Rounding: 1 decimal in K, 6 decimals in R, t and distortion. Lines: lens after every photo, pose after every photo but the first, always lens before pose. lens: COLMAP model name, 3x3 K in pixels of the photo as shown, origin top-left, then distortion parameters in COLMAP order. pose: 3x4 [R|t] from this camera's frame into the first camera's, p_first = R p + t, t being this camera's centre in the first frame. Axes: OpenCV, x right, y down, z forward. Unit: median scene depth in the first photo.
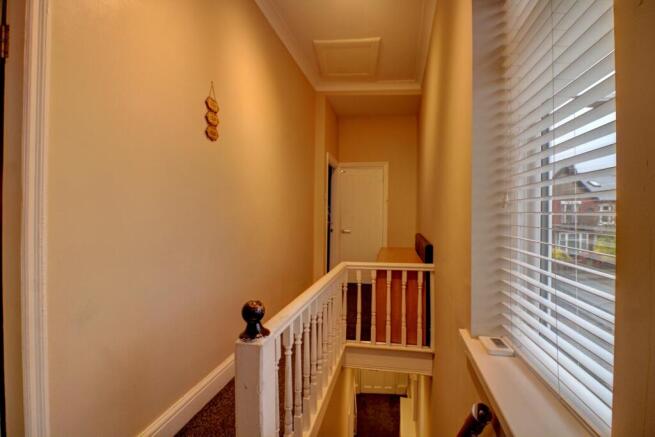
lens RADIAL K [[292.4, 0, 330.4], [0, 292.4, 214.5], [0, 0, 1]] dist [-0.040528, 0.000043]
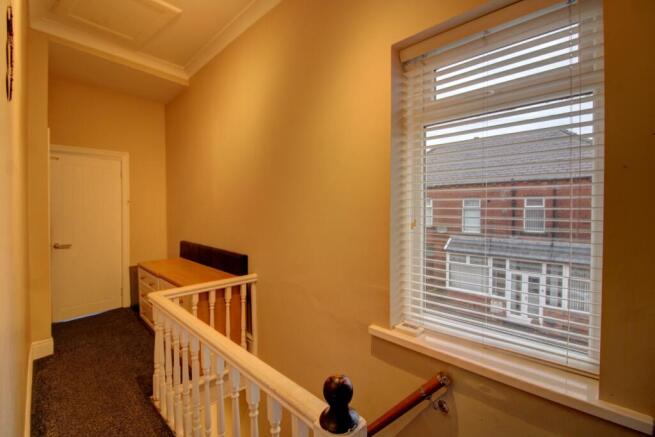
lens RADIAL K [[292.4, 0, 330.4], [0, 292.4, 214.5], [0, 0, 1]] dist [-0.040528, 0.000043]
pose [[0.548678, -0.019950, 0.835796, -0.224073], [0.005659, 0.999781, 0.020149, -0.035674], [-0.836015, -0.006326, 0.548671, 0.155224]]
